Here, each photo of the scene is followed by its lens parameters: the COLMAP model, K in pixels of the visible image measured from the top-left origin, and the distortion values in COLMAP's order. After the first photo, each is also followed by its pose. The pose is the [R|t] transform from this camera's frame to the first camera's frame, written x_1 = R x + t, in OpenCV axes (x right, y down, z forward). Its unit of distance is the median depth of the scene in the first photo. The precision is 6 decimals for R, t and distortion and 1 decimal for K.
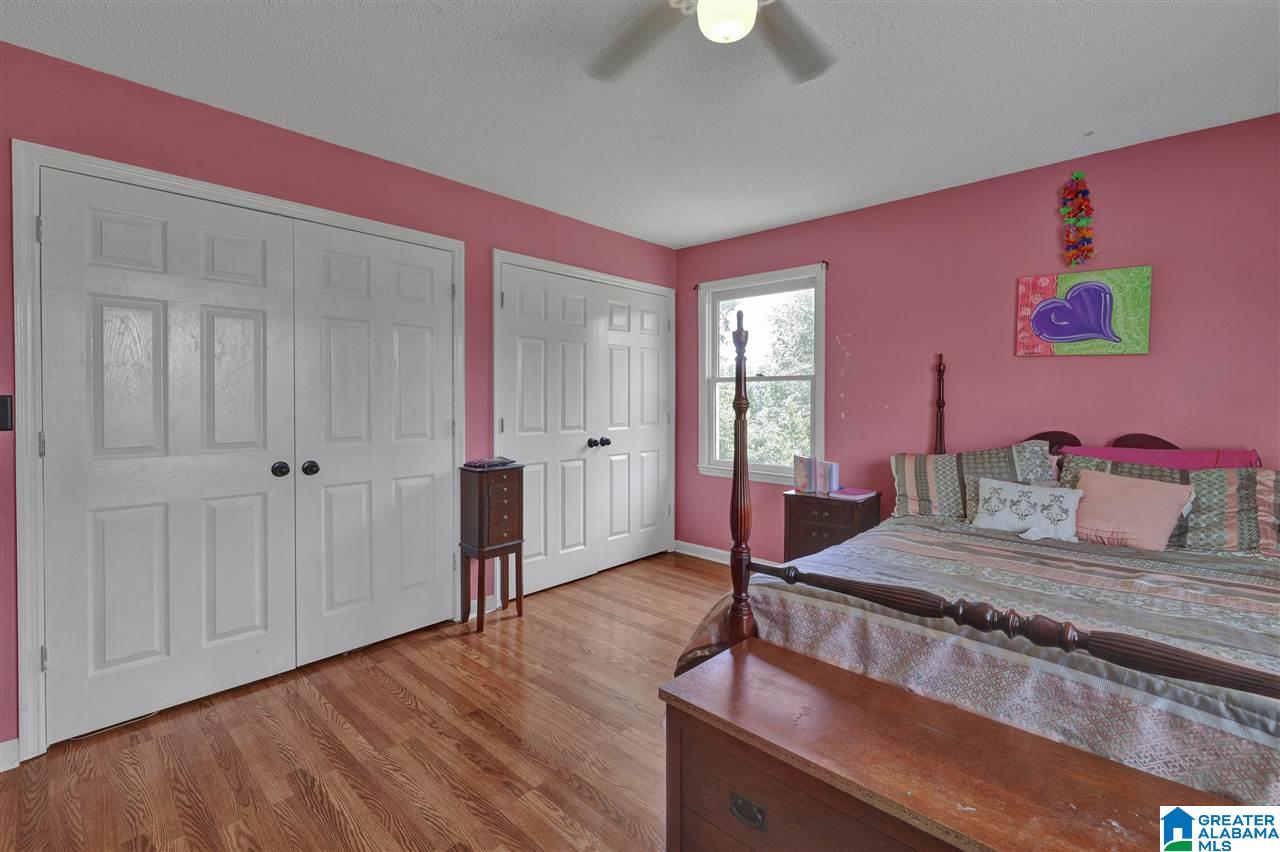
lens RADIAL K [[561.0, 0, 669.7], [0, 561.0, 402.0], [0, 0, 1]] dist [0.010983, 0.000084]
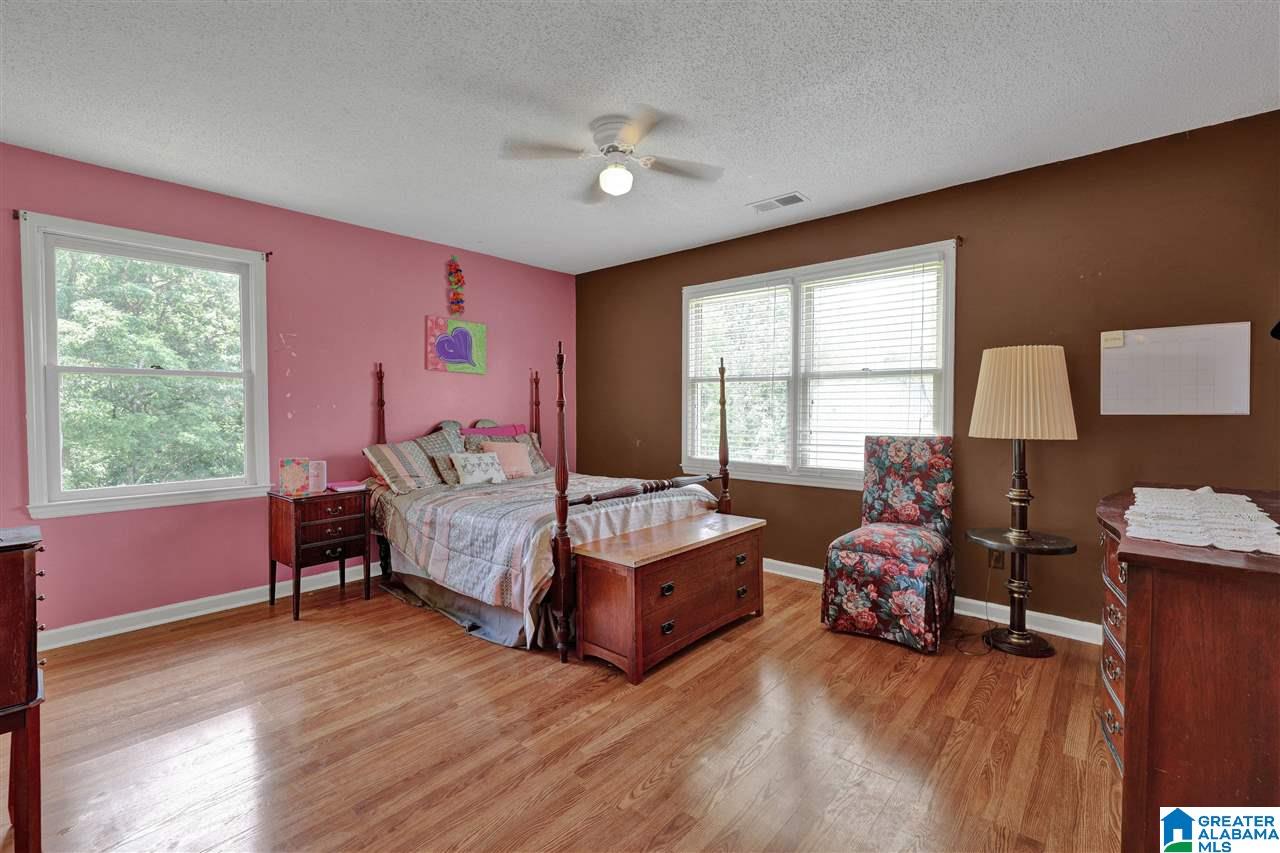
lens RADIAL K [[561.0, 0, 638.8], [0, 561.0, 422.0], [0, 0, 1]] dist [0.010983, 0.000084]
pose [[-0.004349, -0.032698, 0.999456, -0.876726], [0.011133, 0.999402, 0.032745, 0.011270], [-0.999929, 0.011270, -0.003982, 0.501990]]
